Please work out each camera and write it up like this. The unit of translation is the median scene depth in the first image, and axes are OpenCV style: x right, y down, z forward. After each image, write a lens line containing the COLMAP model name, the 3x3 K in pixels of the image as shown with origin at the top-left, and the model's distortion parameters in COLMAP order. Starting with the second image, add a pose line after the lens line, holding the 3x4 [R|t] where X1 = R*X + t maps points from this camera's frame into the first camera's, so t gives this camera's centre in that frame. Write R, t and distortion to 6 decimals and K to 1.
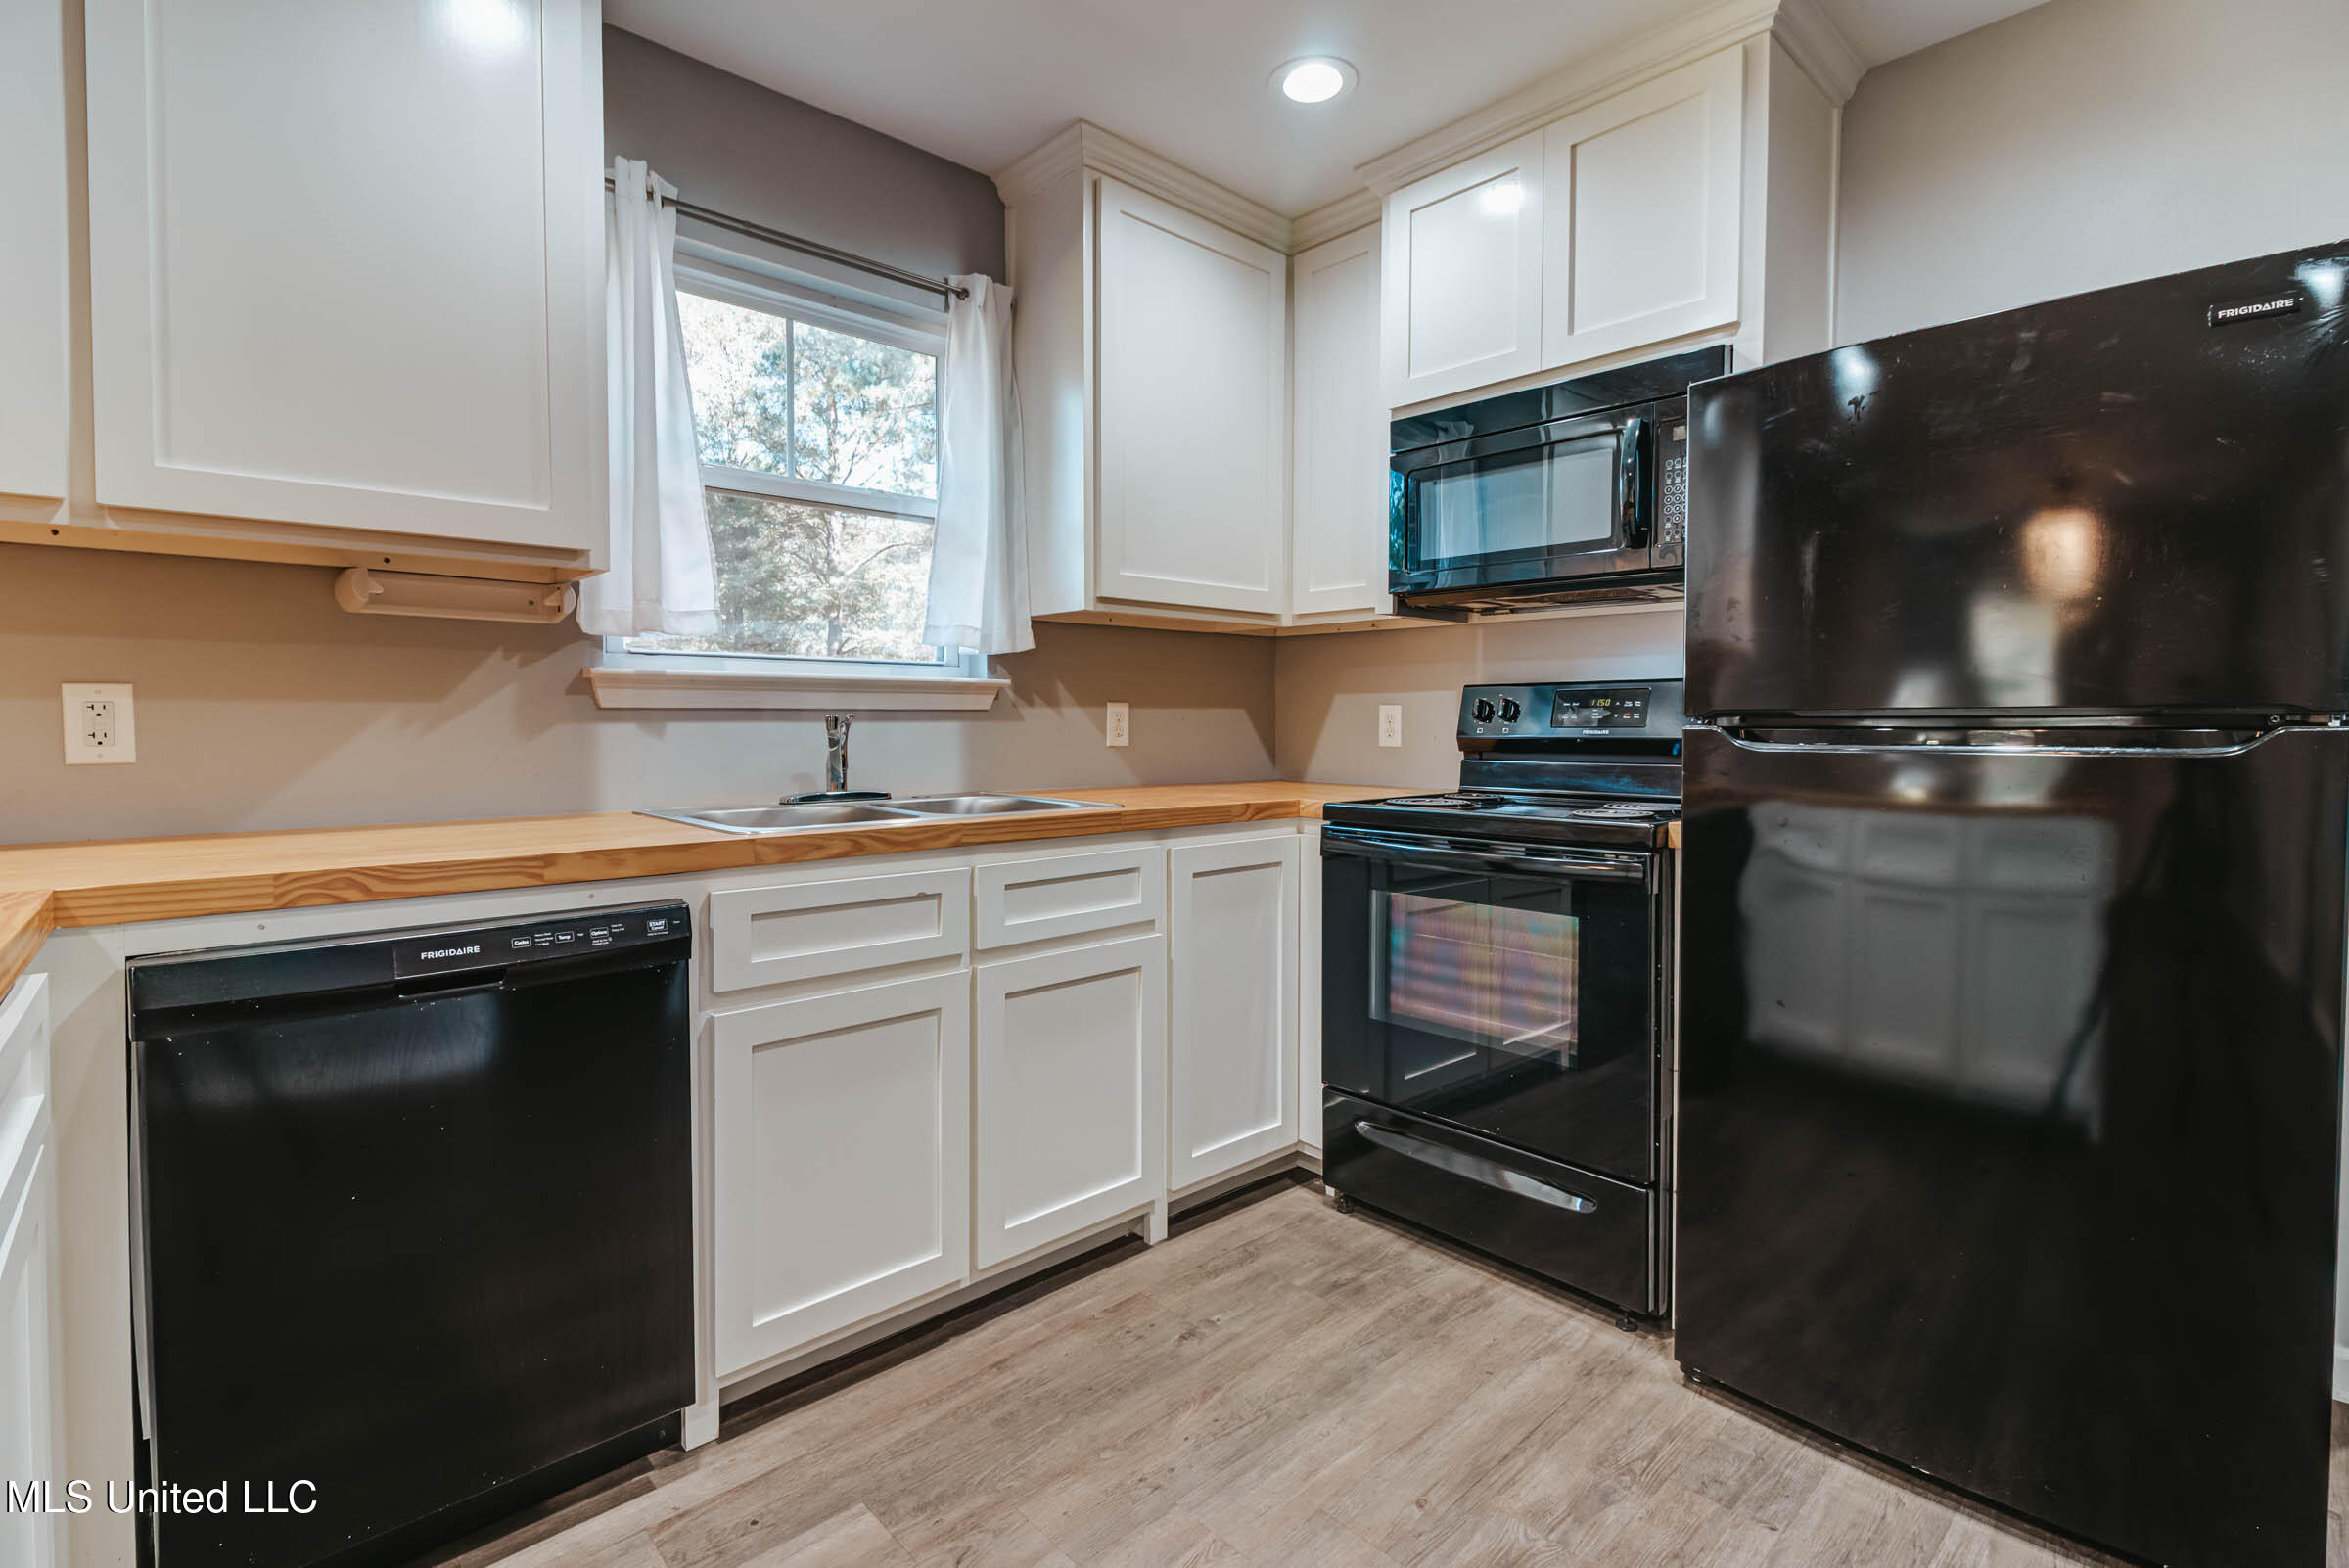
lens RADIAL K [[1081.3, 0, 1178.1], [0, 1081.3, 748.5], [0, 0, 1]] dist [0.024398, -0.014279]
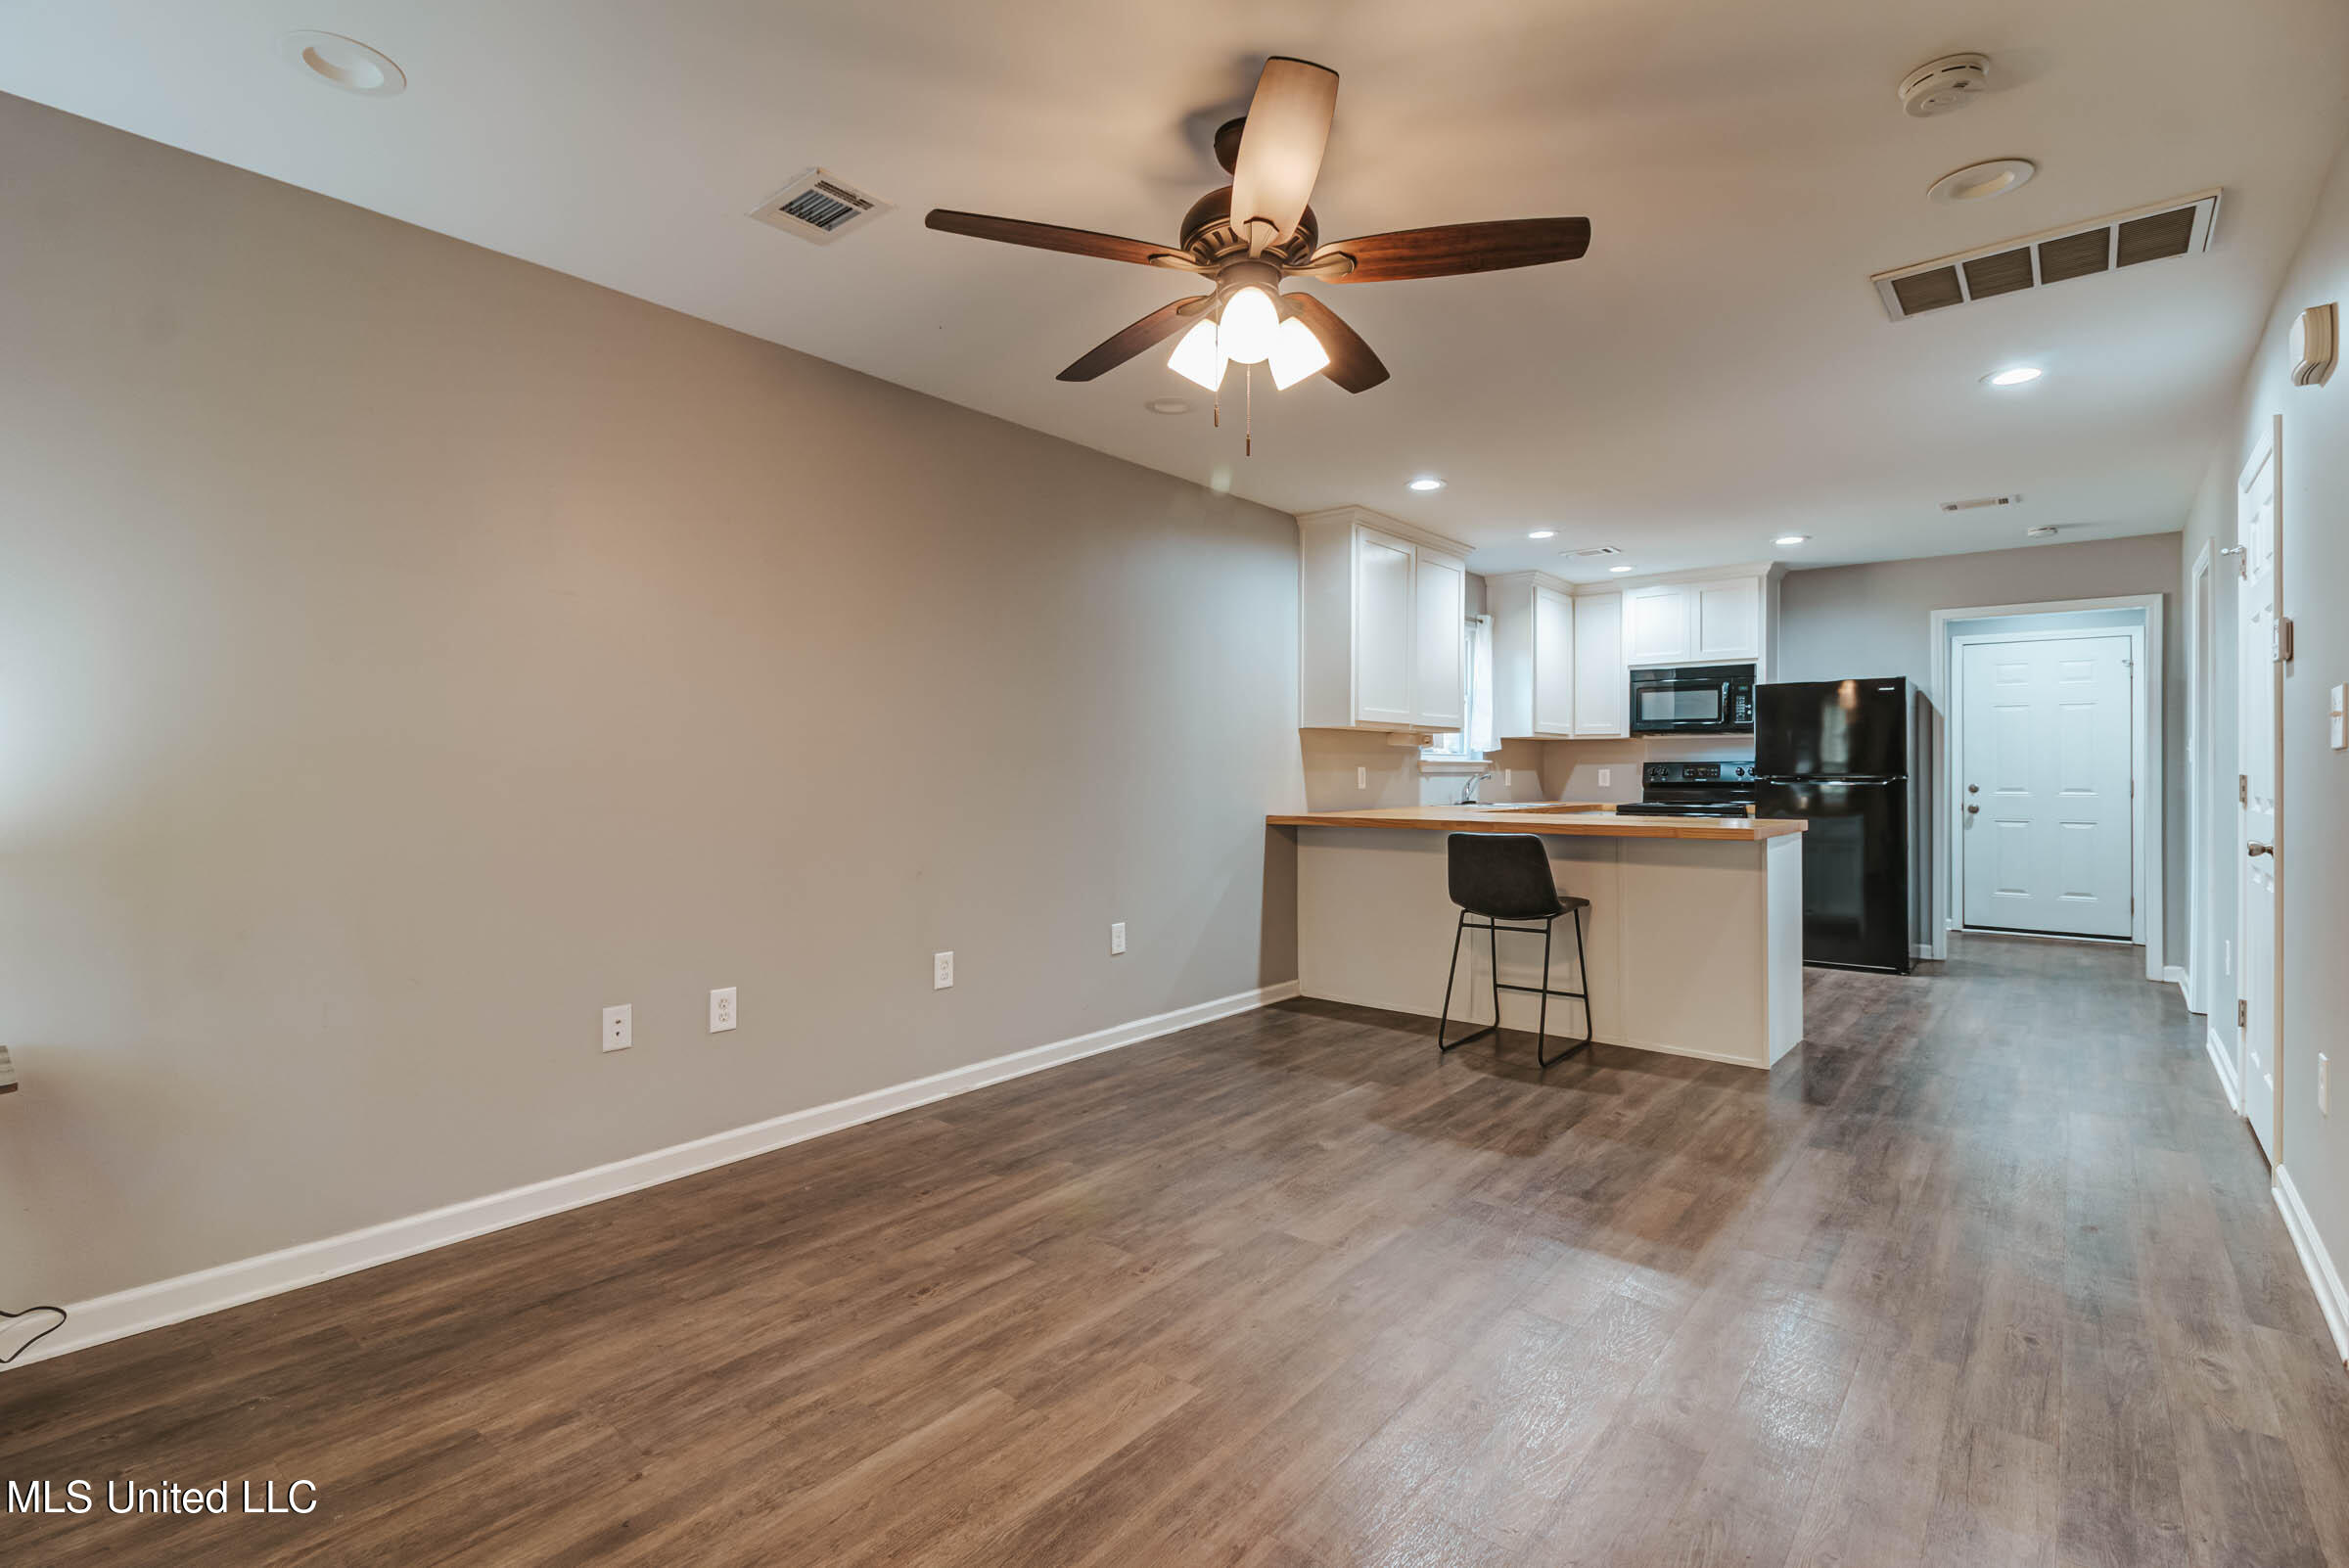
lens RADIAL K [[1071.4, 0, 1163.6], [0, 1071.4, 771.6], [0, 0, 1]] dist [0.019097, -0.013966]
pose [[0.992179, -0.001096, 0.124815, -1.658531], [0.004530, 0.999619, -0.027234, 0.041410], [-0.124737, 0.027586, 0.991806, -1.979567]]
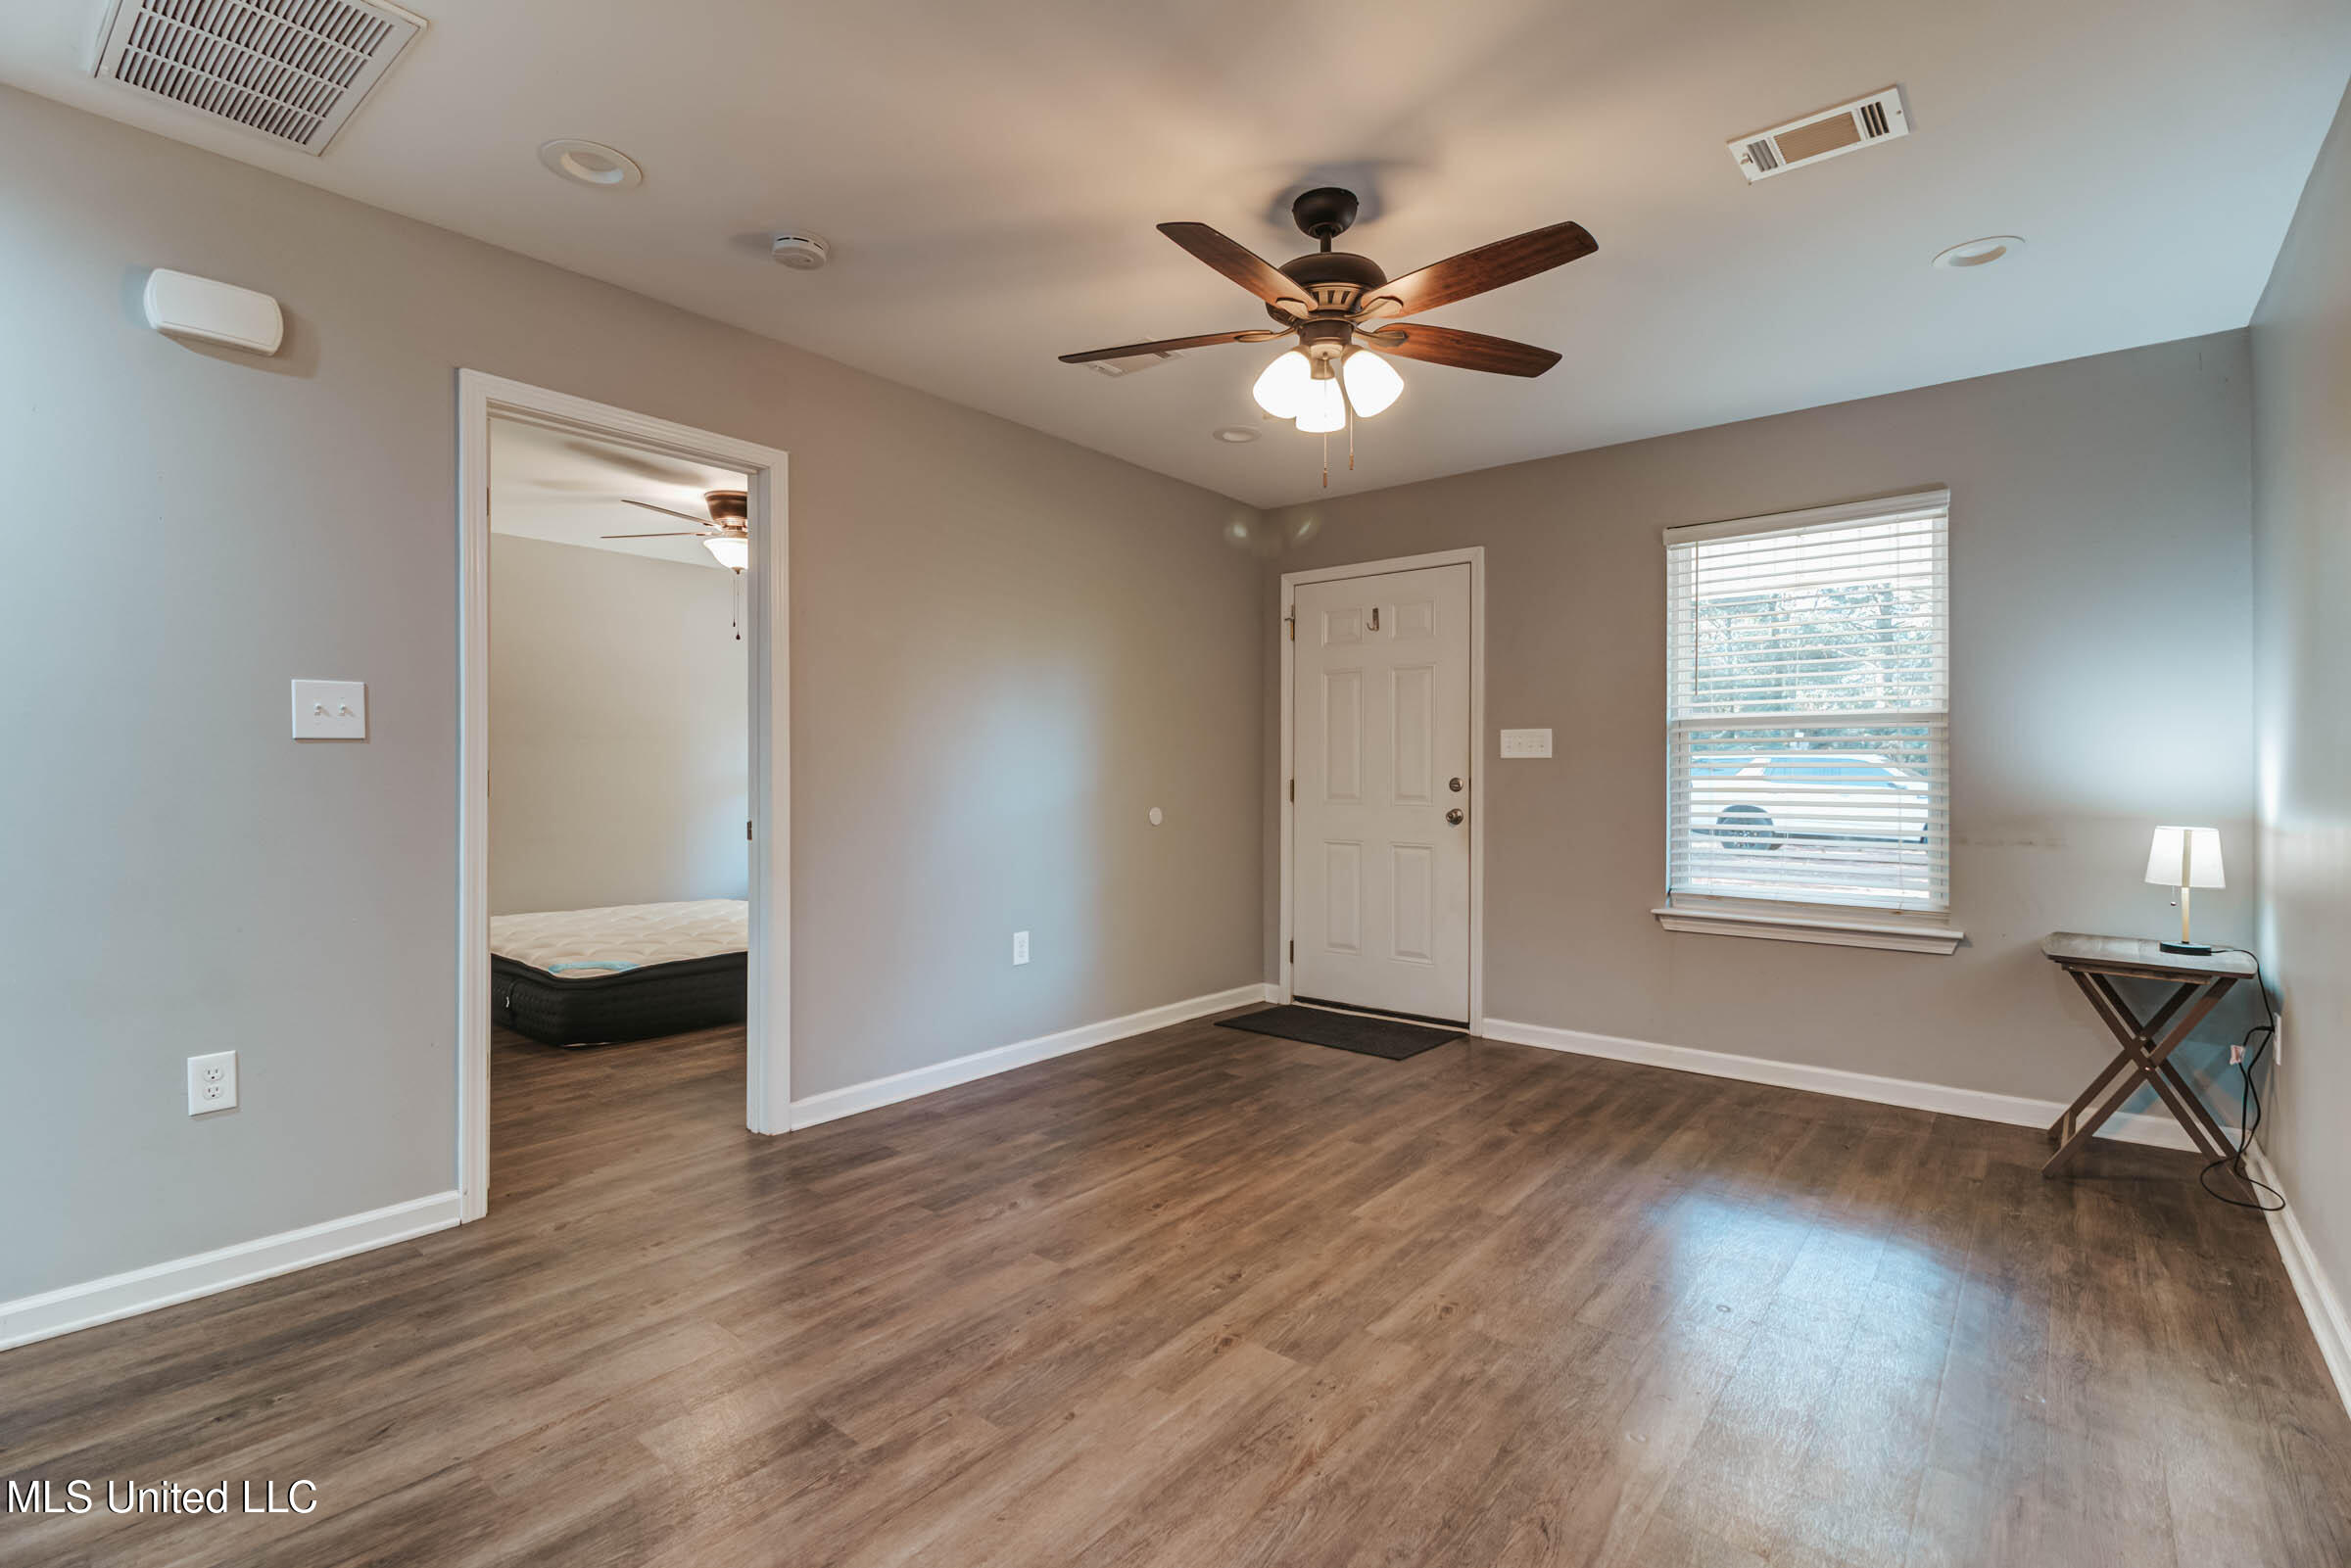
lens RADIAL K [[1089.2, 0, 1165.3], [0, 1089.2, 771.0], [0, 0, 1]] dist [0.020877, -0.013884]
pose [[-0.990565, -0.005995, -0.136909, -1.113990], [-0.009713, 0.999602, 0.026503, -0.007295], [0.136696, 0.027582, -0.990229, 0.186012]]
